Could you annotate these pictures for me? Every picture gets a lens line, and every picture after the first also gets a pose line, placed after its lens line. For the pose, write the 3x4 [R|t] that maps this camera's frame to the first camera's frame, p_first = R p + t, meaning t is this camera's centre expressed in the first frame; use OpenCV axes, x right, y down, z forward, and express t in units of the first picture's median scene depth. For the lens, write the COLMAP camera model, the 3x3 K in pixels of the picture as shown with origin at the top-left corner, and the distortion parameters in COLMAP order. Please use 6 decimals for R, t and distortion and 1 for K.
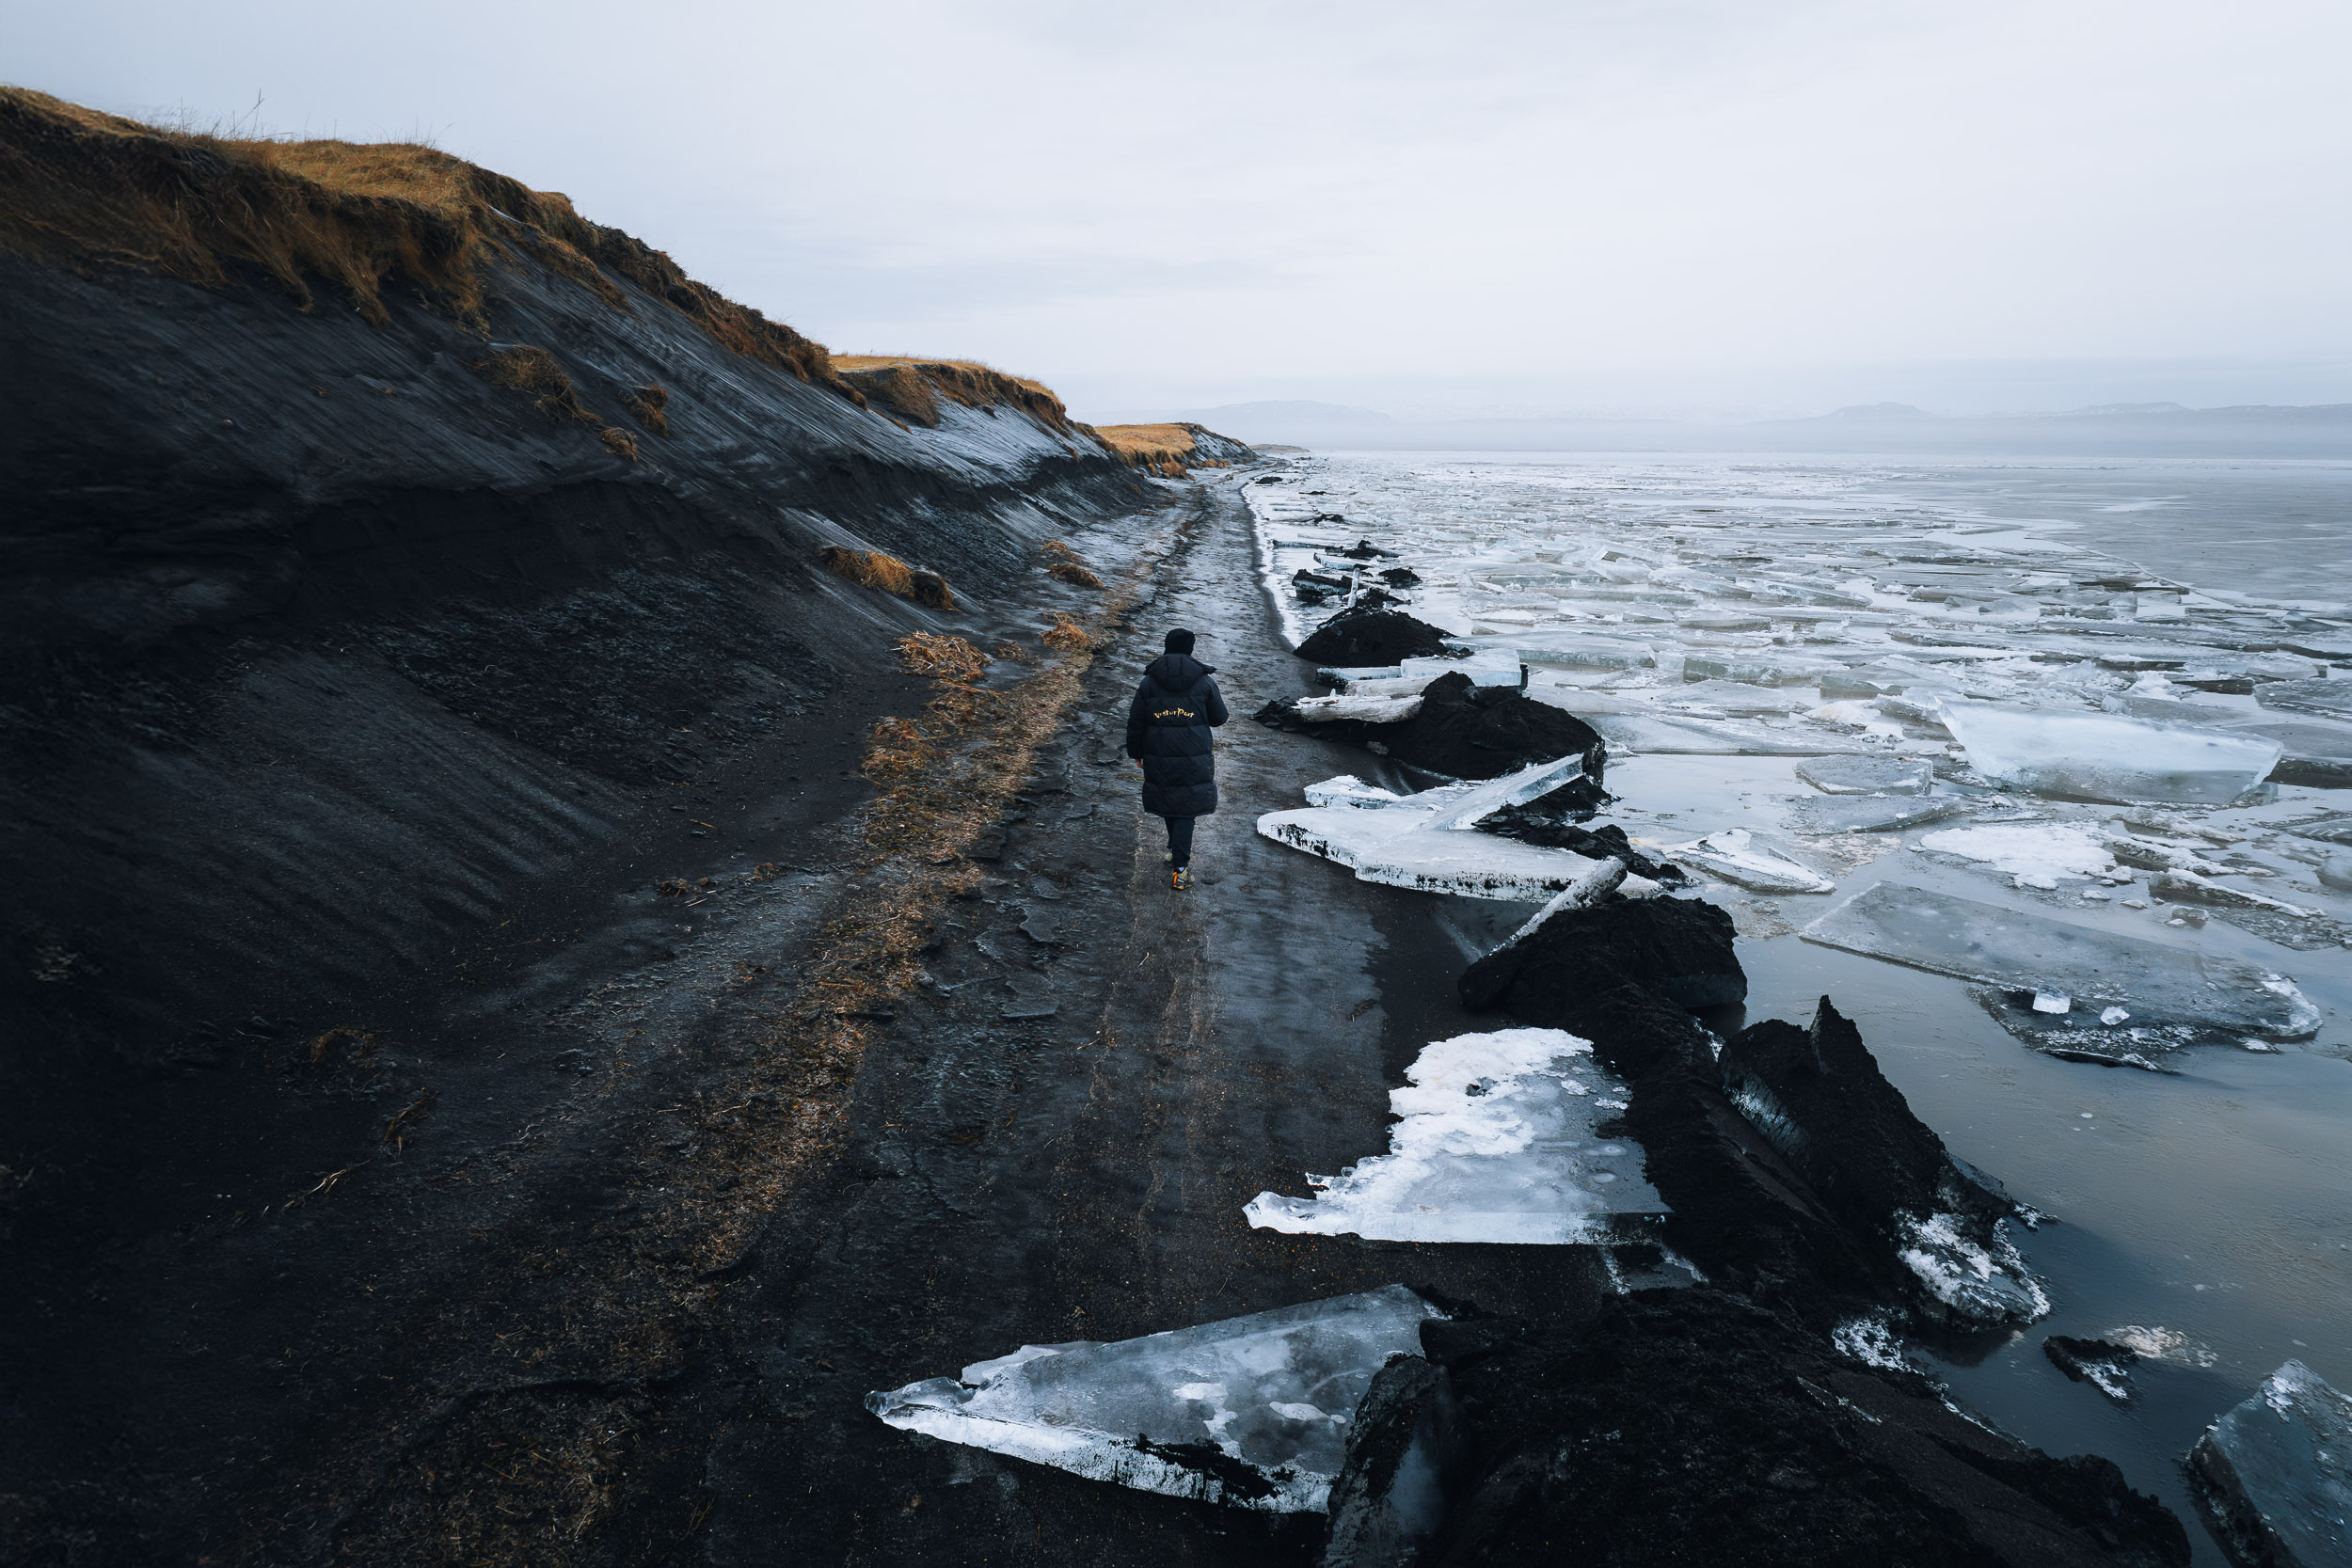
lens RADIAL K [[1618.5, 0, 1176.0], [0, 1618.5, 784.0], [0, 0, 1]] dist [-0.029340, -0.003662]
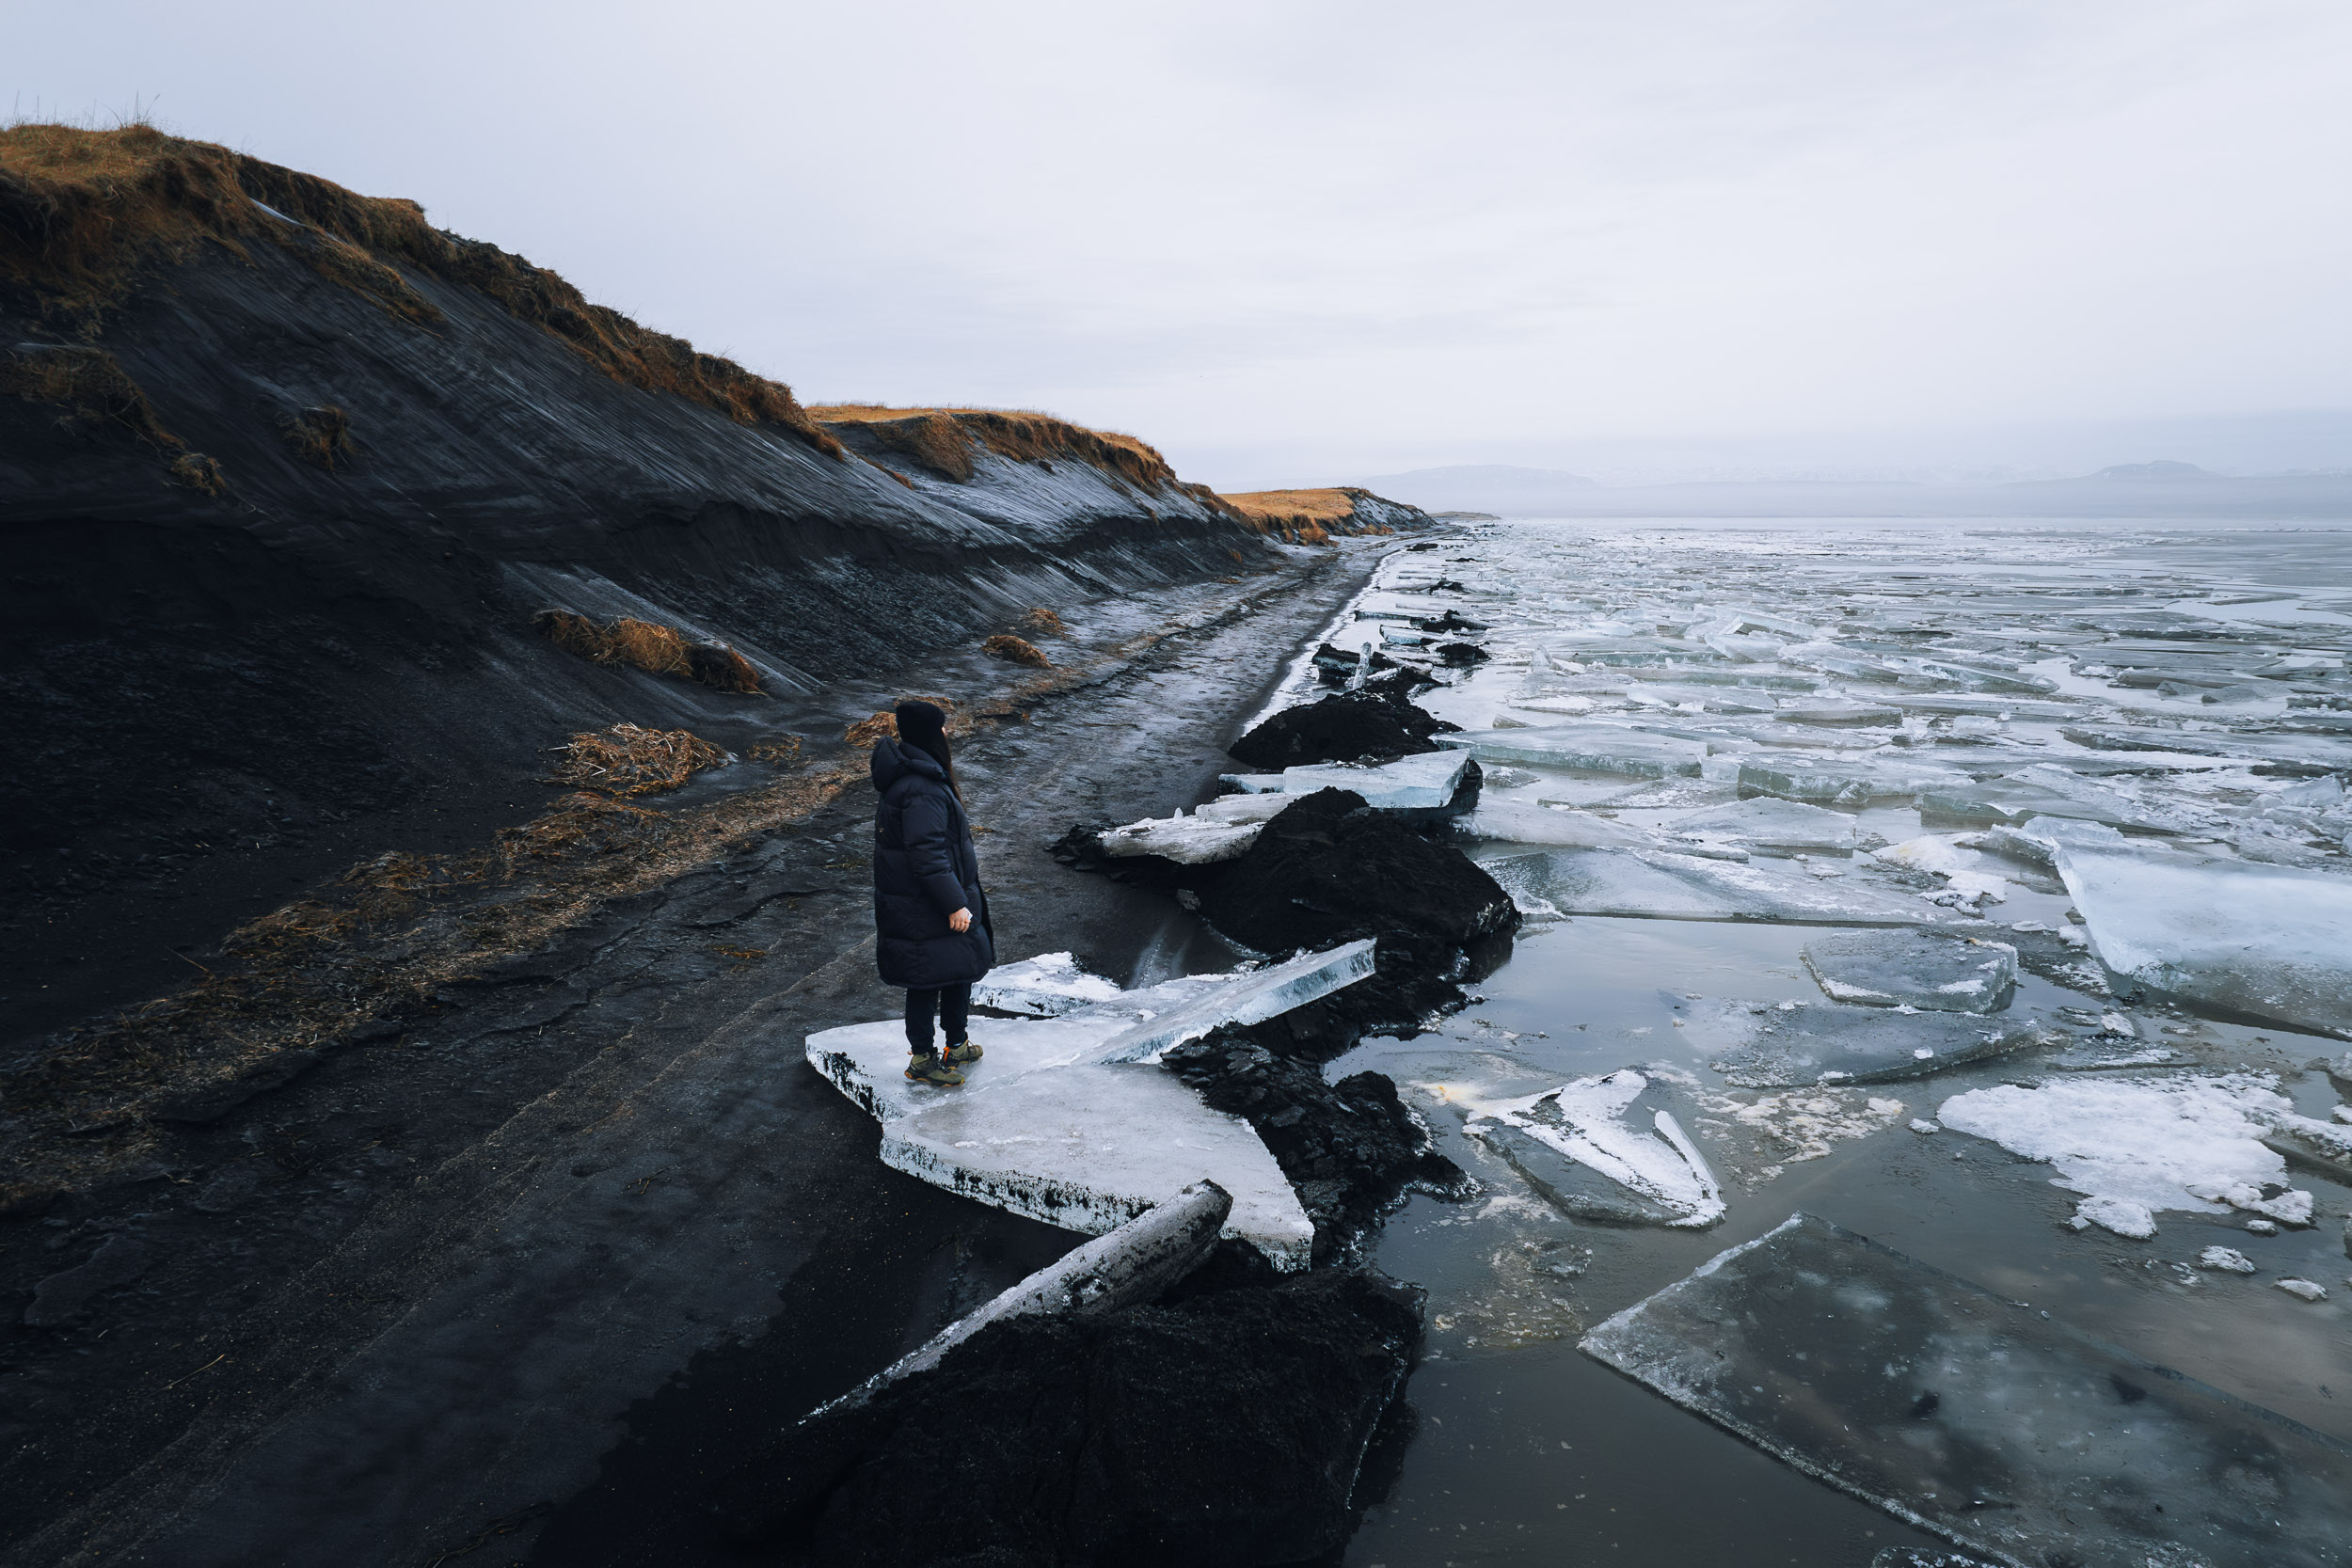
lens RADIAL K [[1645.8, 0, 1181.1], [0, 1645.8, 859.0], [0, 0, 1]] dist [-0.034666, 0.001800]
pose [[0.990957, 0.019065, -0.132822, 0.130553], [-0.019493, 0.999808, -0.001922, -0.023209], [0.132760, 0.004493, 0.991138, 0.185039]]
